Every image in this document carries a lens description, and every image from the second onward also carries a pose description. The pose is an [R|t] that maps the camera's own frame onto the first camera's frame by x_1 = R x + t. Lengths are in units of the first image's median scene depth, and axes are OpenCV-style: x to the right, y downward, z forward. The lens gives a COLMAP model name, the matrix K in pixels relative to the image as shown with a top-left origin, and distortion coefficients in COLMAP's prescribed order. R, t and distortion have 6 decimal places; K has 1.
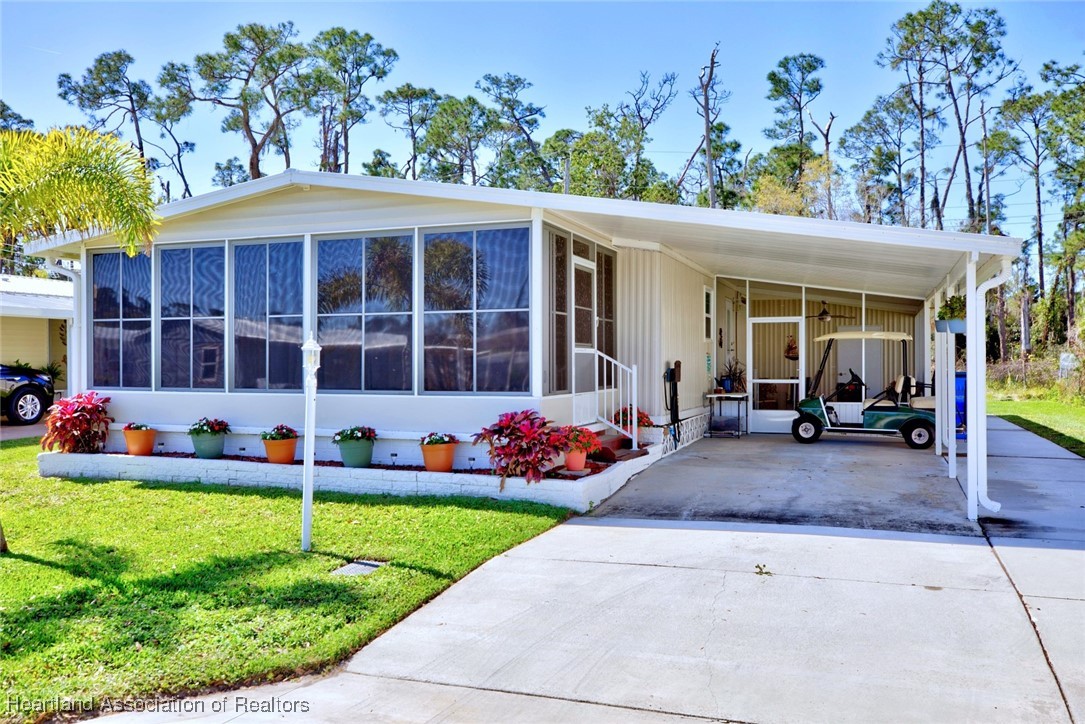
lens RADIAL K [[920.3, 0, 542.5], [0, 920.3, 362.0], [0, 0, 1]] dist [0.002446, 0.004641]
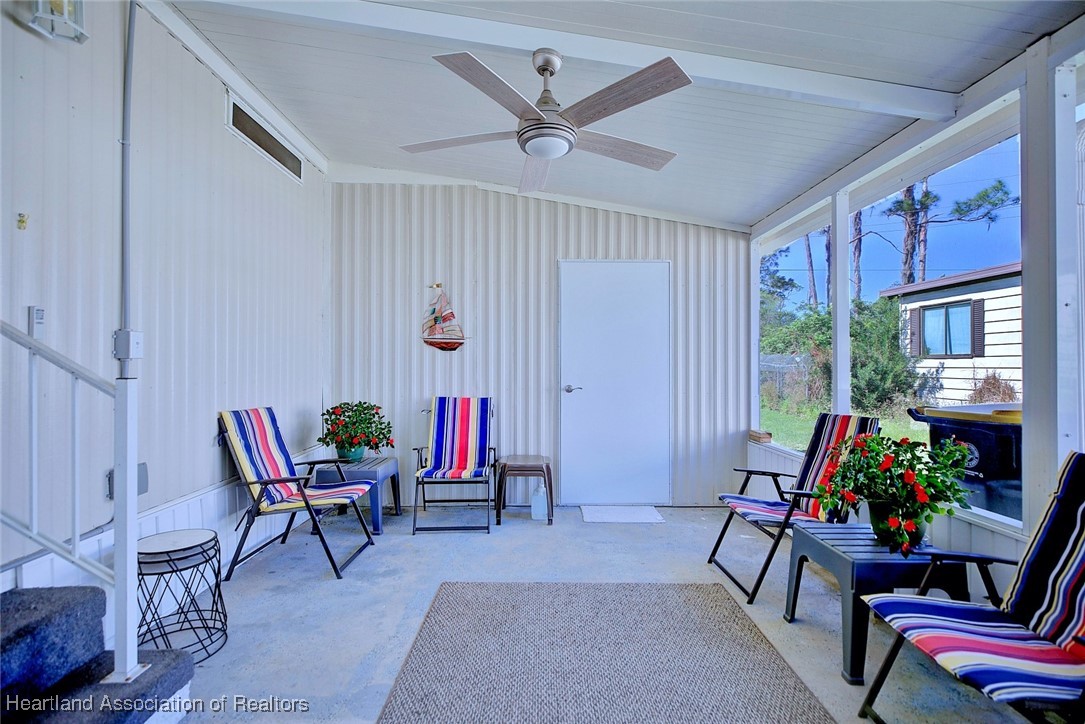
lens RADIAL K [[491.6, 0, 542.5], [0, 491.6, 362.0], [0, 0, 1]] dist [-0.004149, -0.000930]
pose [[0.932645, 0.004717, 0.360765, 0.368005], [-0.002898, 0.999980, -0.005582, 0.006929], [-0.360784, 0.004160, 0.932640, 1.243496]]
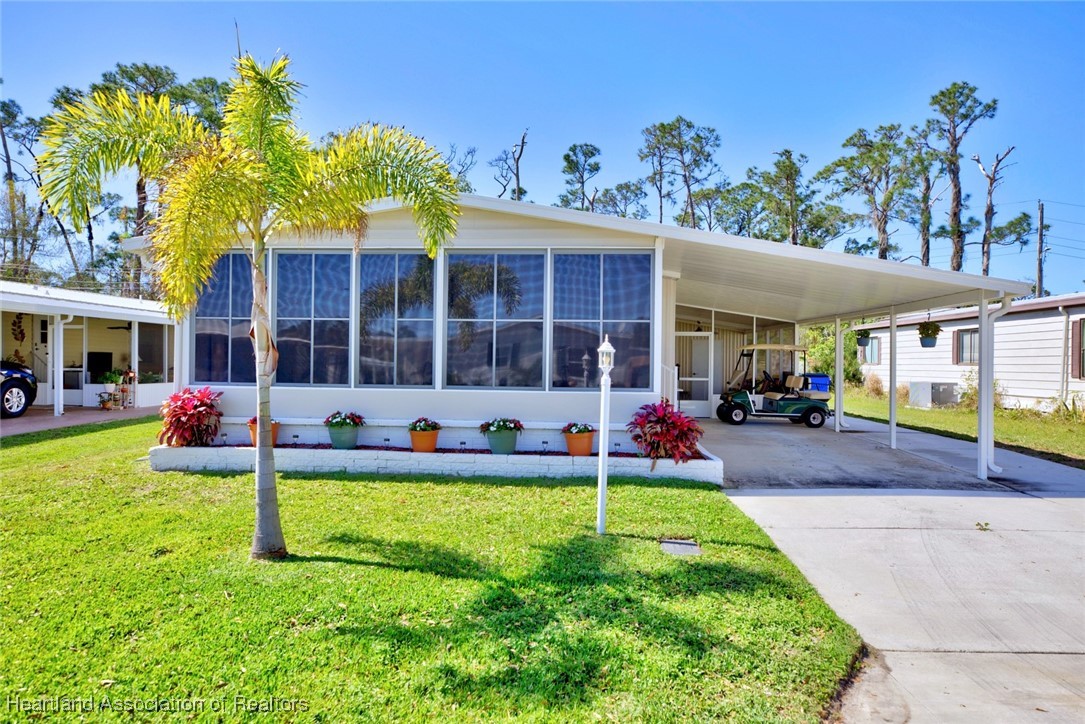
lens RADIAL K [[678.7, 0, 542.5], [0, 678.7, 362.0], [0, 0, 1]] dist [-0.009625, 0.004384]
pose [[0.949355, 0.012955, 0.313940, -0.332565], [-0.012838, 0.999915, -0.002440, 0.001194], [-0.313945, -0.001714, 0.949440, 0.144228]]
